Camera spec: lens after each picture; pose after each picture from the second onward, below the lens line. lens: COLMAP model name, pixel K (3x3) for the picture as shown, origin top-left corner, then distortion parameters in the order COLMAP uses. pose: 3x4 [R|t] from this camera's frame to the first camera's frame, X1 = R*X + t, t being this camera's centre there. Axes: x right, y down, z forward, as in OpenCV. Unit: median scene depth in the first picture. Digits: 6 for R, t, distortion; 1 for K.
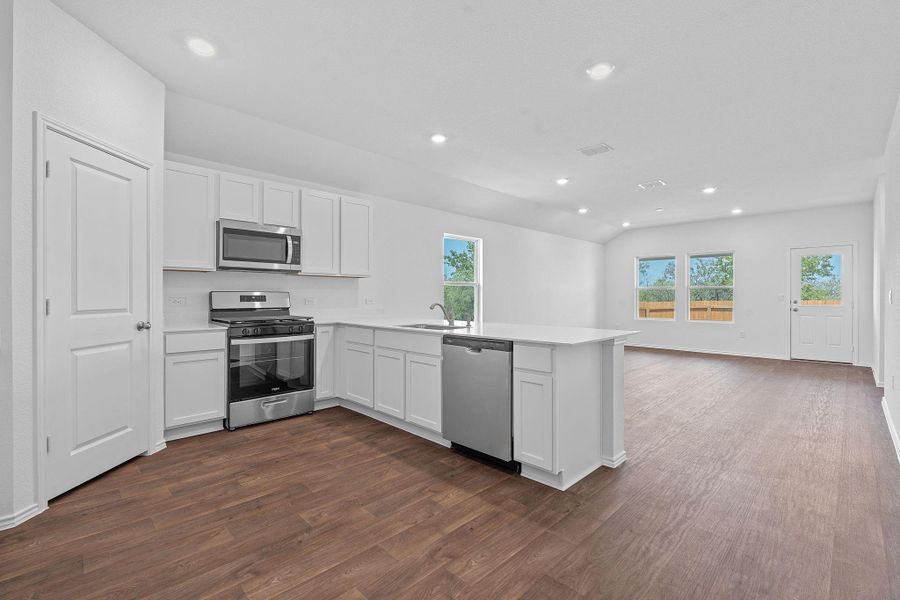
lens RADIAL K [[399.5, 0, 447.6], [0, 399.5, 295.6], [0, 0, 1]] dist [-0.012721, 0.001400]
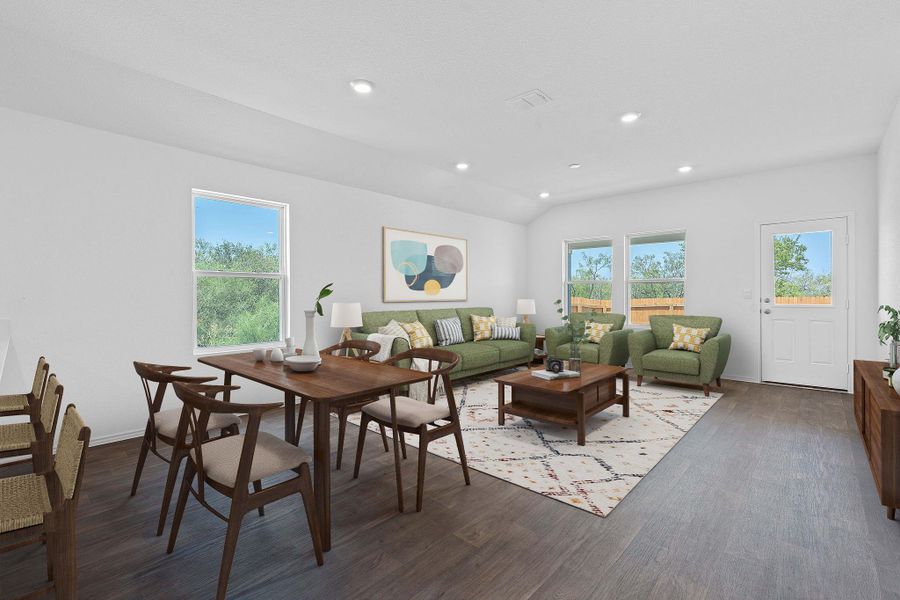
lens RADIAL K [[399.5, 0, 451.4], [0, 399.5, 294.3], [0, 0, 1]] dist [-0.012721, 0.001400]
pose [[0.998876, -0.004730, 0.047162, 0.241838], [0.004616, 0.999986, 0.002532, 0.001008], [-0.047173, -0.002312, 0.998884, 0.273907]]
